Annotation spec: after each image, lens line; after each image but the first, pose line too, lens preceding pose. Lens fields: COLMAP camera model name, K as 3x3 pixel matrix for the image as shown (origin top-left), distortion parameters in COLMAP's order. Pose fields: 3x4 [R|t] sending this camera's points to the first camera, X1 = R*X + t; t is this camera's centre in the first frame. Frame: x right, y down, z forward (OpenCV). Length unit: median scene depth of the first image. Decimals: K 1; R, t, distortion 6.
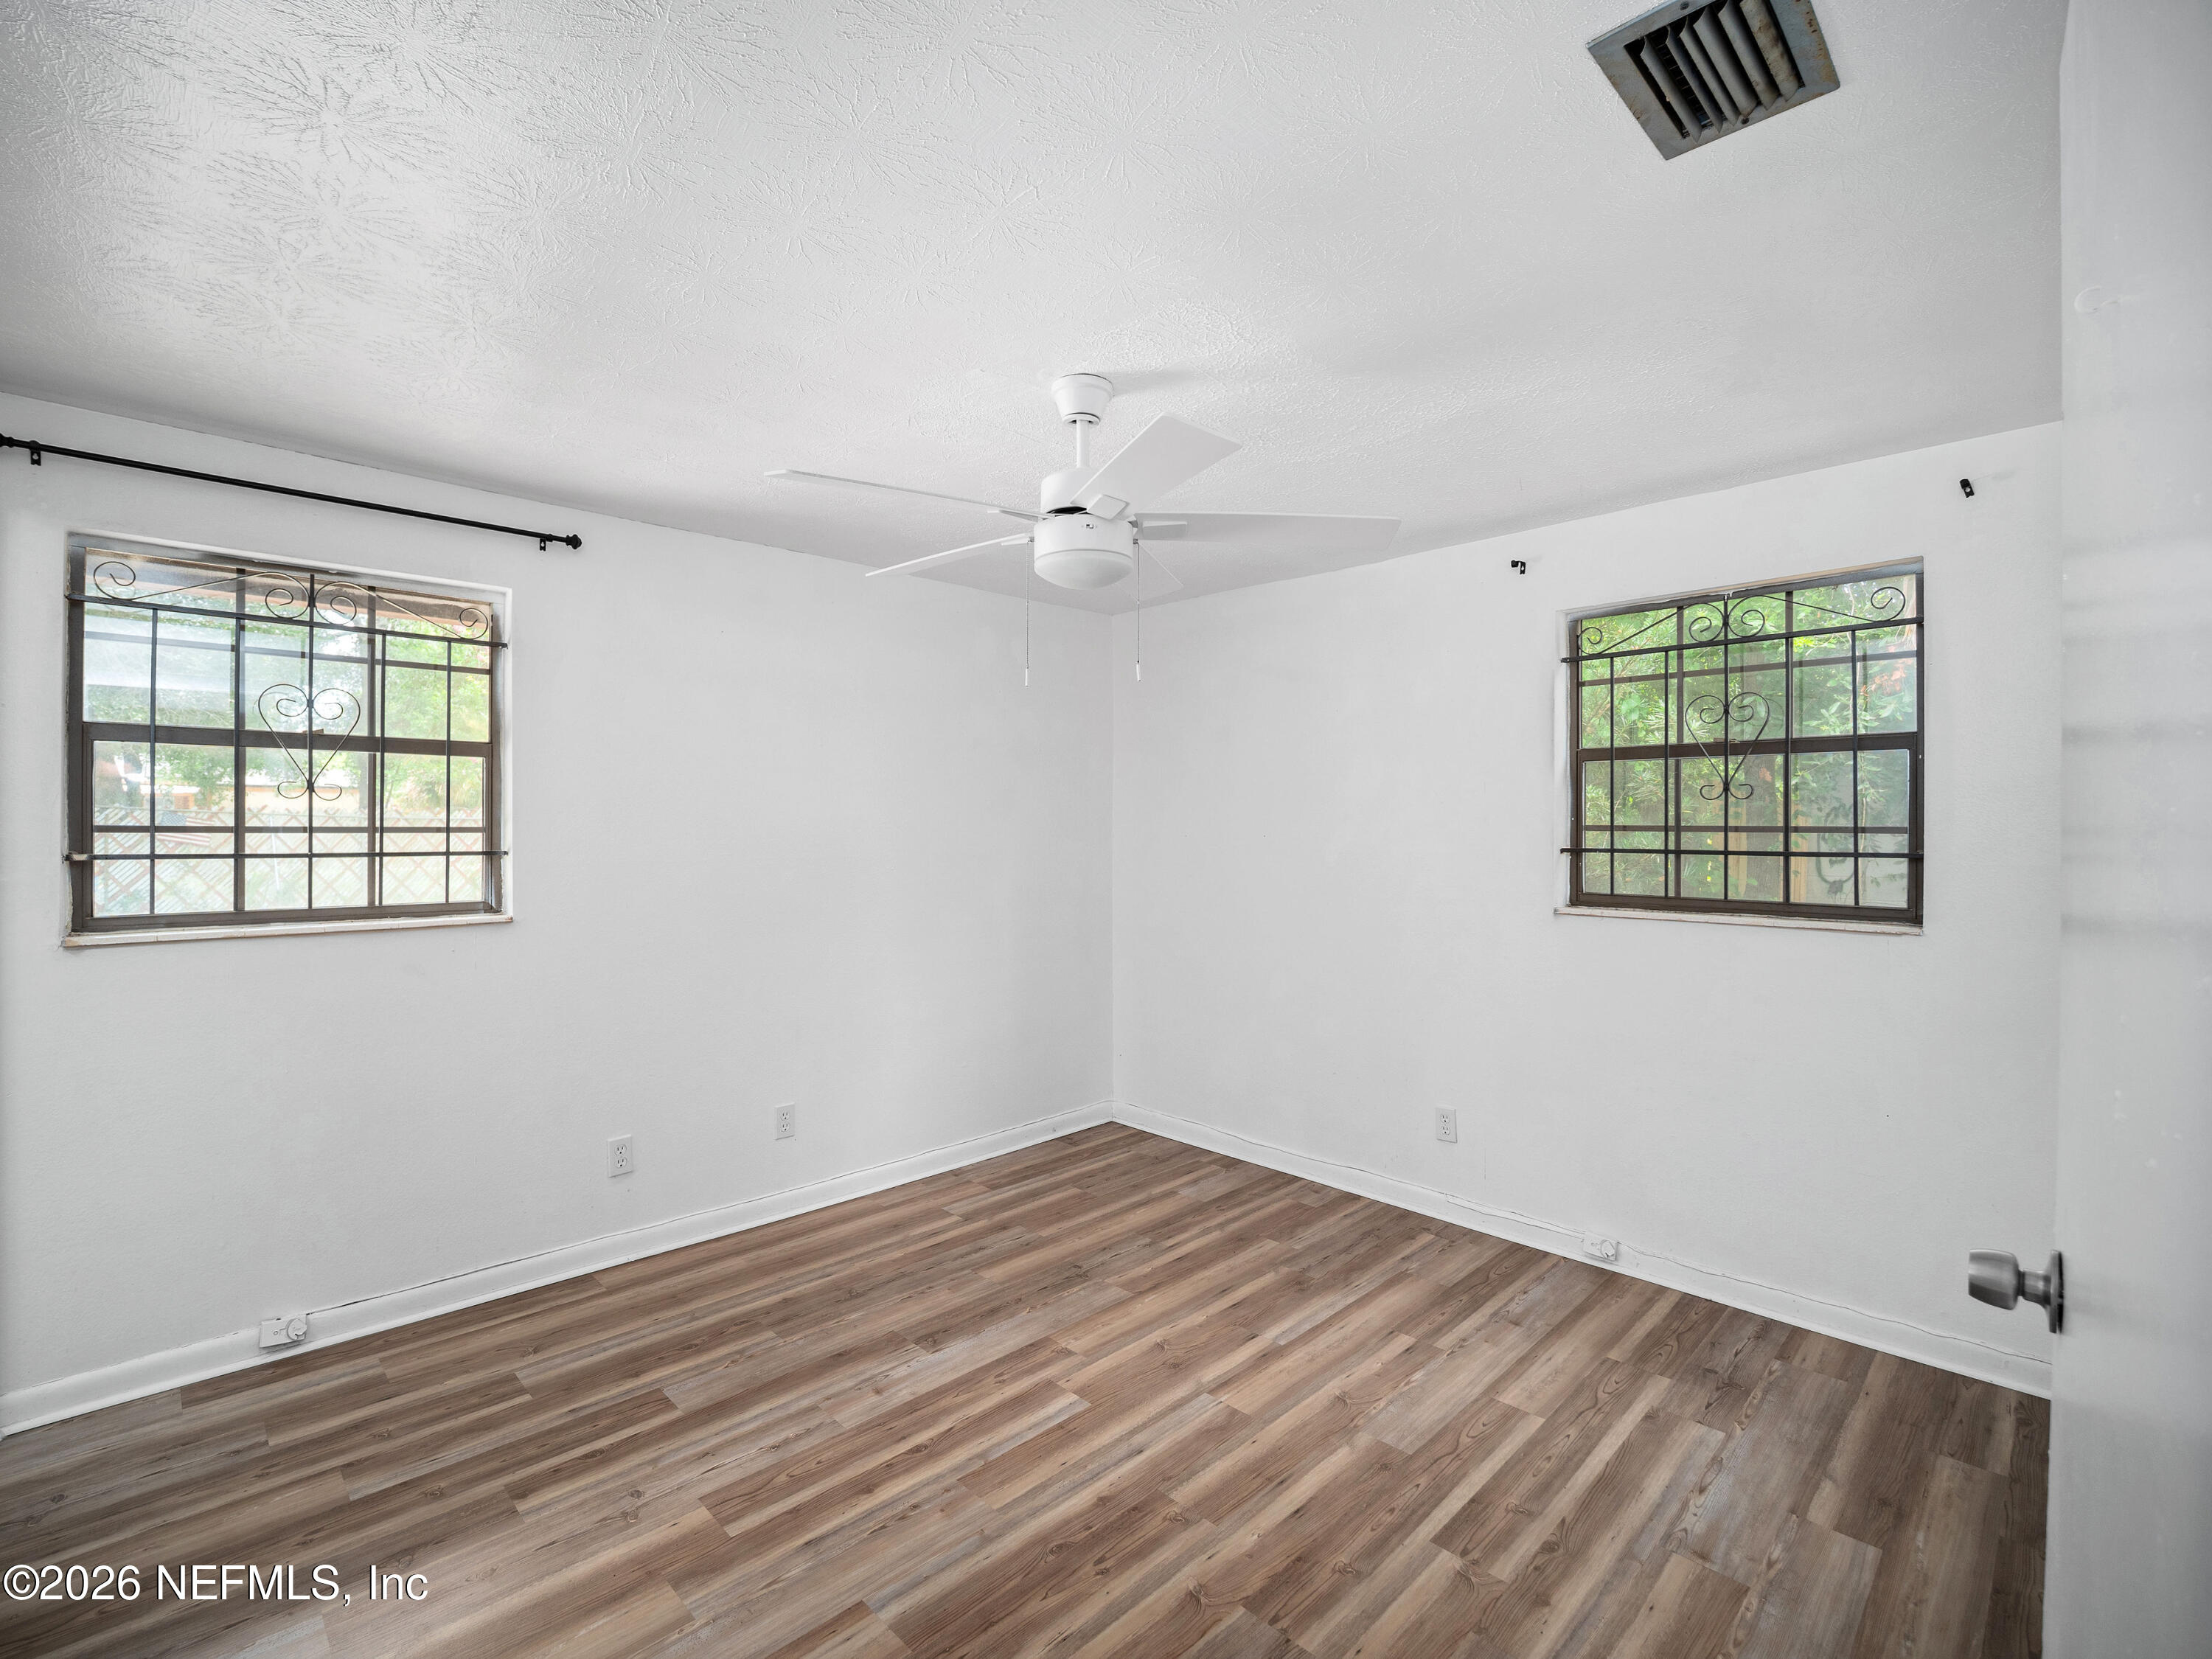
lens RADIAL K [[1007.5, 0, 1123.2], [0, 1007.5, 824.5], [0, 0, 1]] dist [-0.017175, -0.003482]
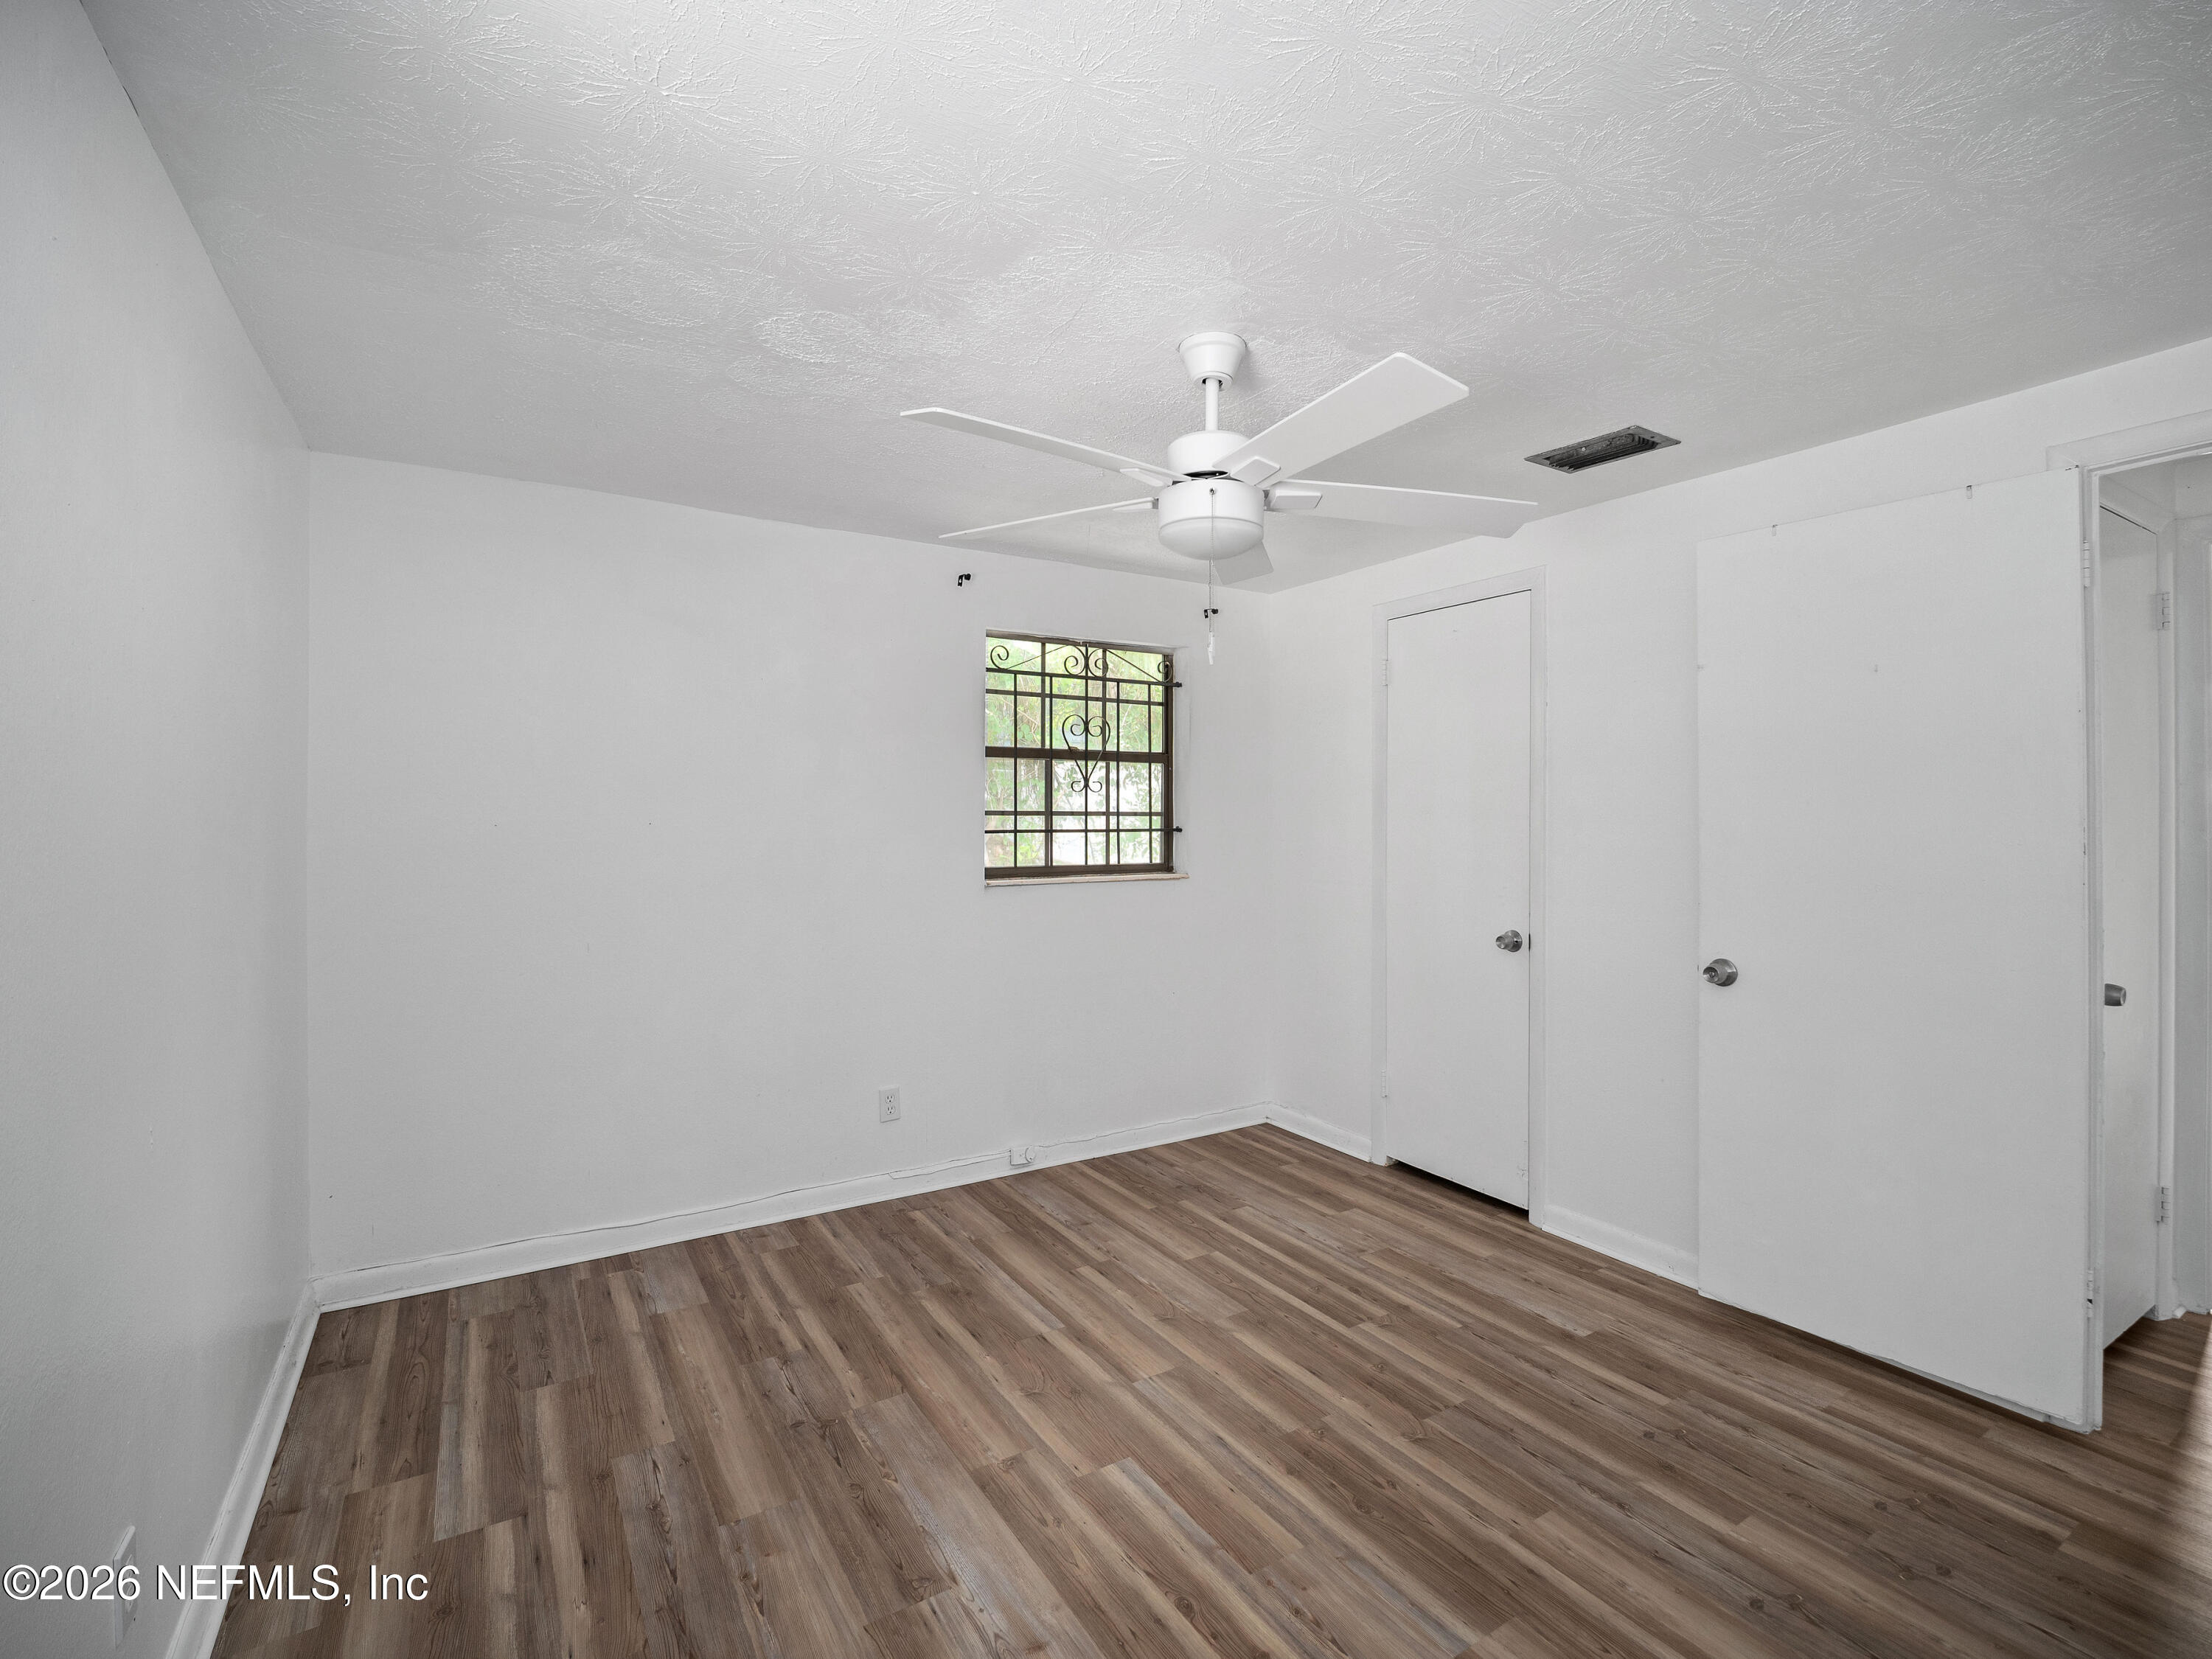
lens RADIAL K [[1007.5, 0, 1088.7], [0, 1007.5, 813.0], [0, 0, 1]] dist [-0.017175, -0.003482]
pose [[0.236471, -0.004455, 0.971628, -0.787006], [0.000468, 0.999990, 0.004471, -0.002943], [-0.971639, -0.000602, 0.236470, 0.712542]]
